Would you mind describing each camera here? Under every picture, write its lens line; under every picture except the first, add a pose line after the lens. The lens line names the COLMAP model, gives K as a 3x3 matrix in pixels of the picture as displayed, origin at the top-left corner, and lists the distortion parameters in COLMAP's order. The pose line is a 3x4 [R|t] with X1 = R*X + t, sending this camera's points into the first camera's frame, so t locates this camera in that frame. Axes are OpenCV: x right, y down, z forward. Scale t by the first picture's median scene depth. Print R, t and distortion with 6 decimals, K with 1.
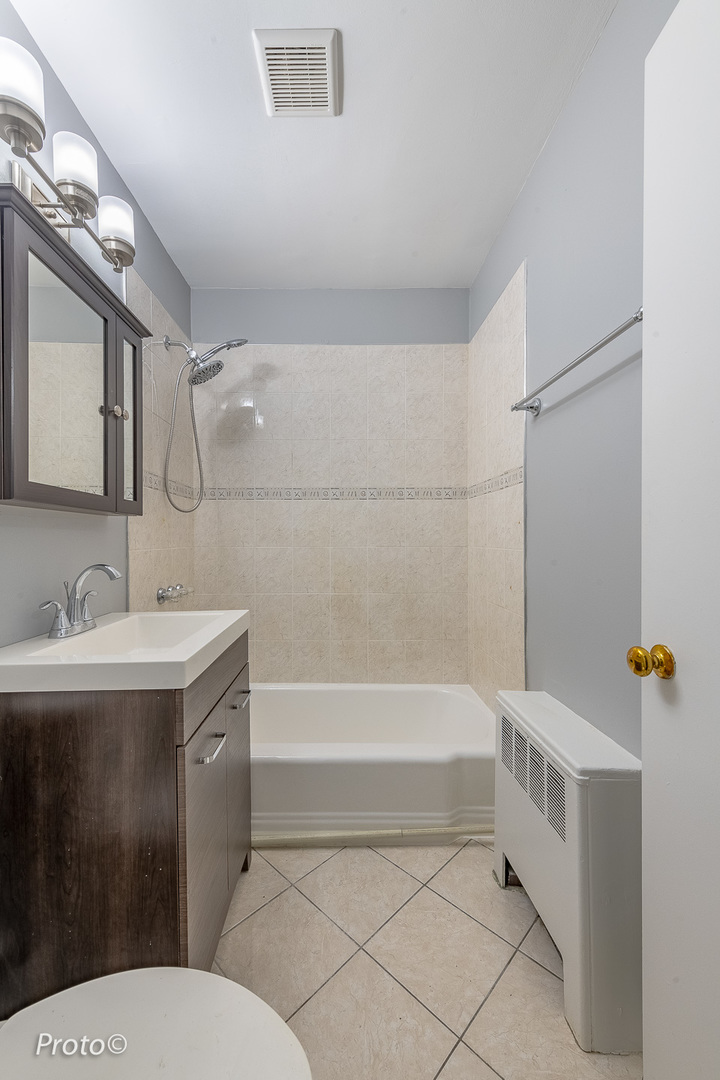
lens RADIAL K [[423.6, 0, 360.0], [0, 423.6, 540.0], [0, 0, 1]] dist [0.025720, -0.009136]
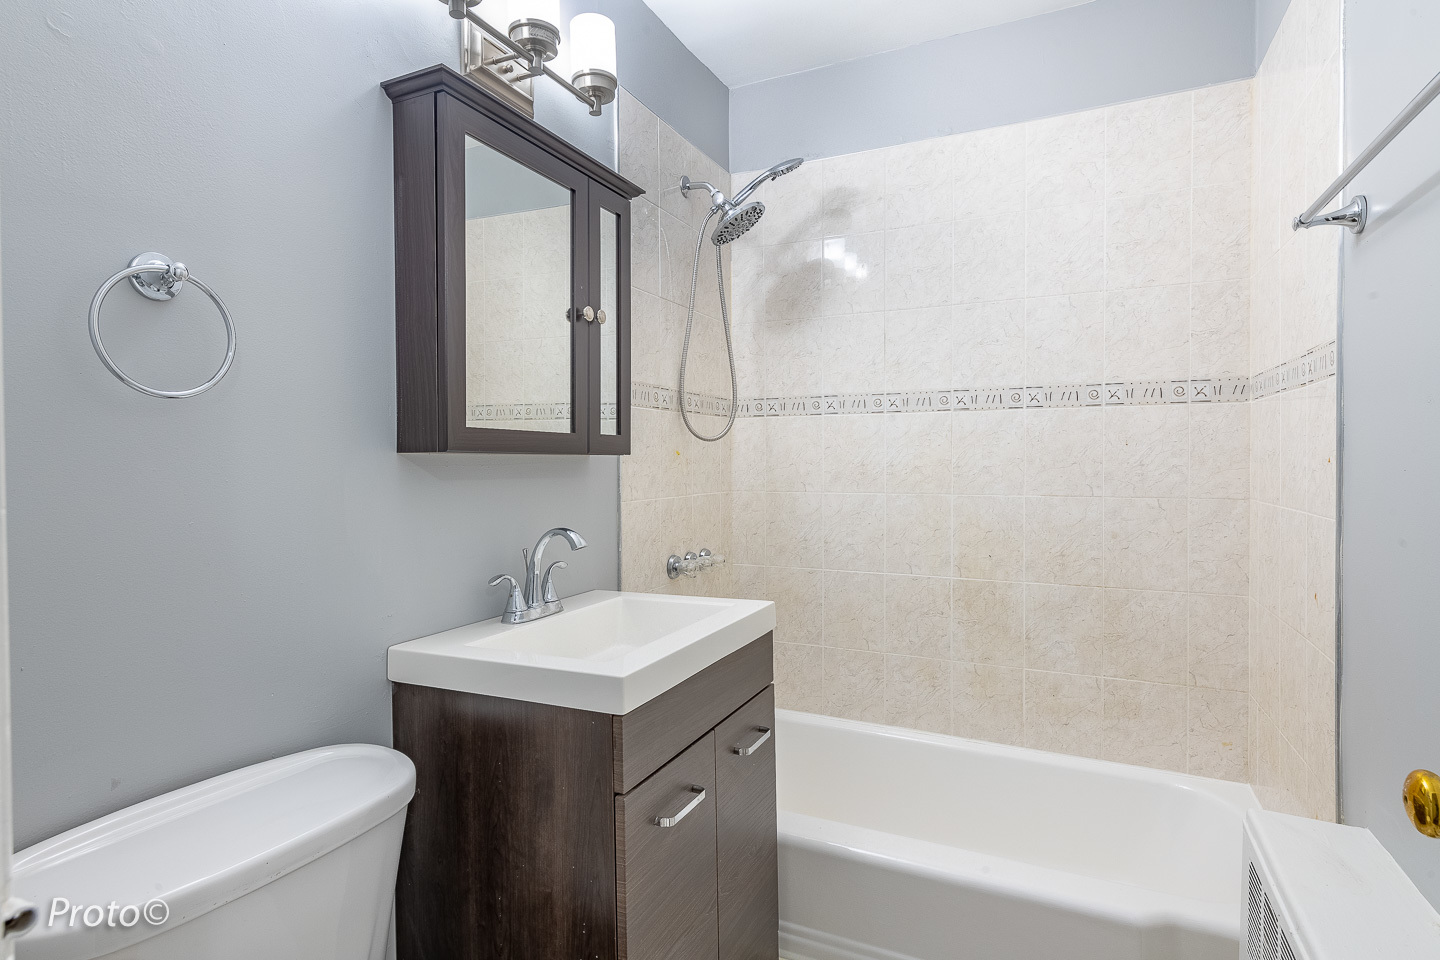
lens RADIAL K [[727.6, 0, 720.0], [0, 727.6, 480.0], [0, 0, 1]] dist [0.016177, -0.001063]
pose [[0.908137, 0.008534, -0.418586, 0.108777], [-0.003833, 0.999920, 0.012069, -0.027427], [0.418656, -0.009356, 0.908097, -0.016383]]
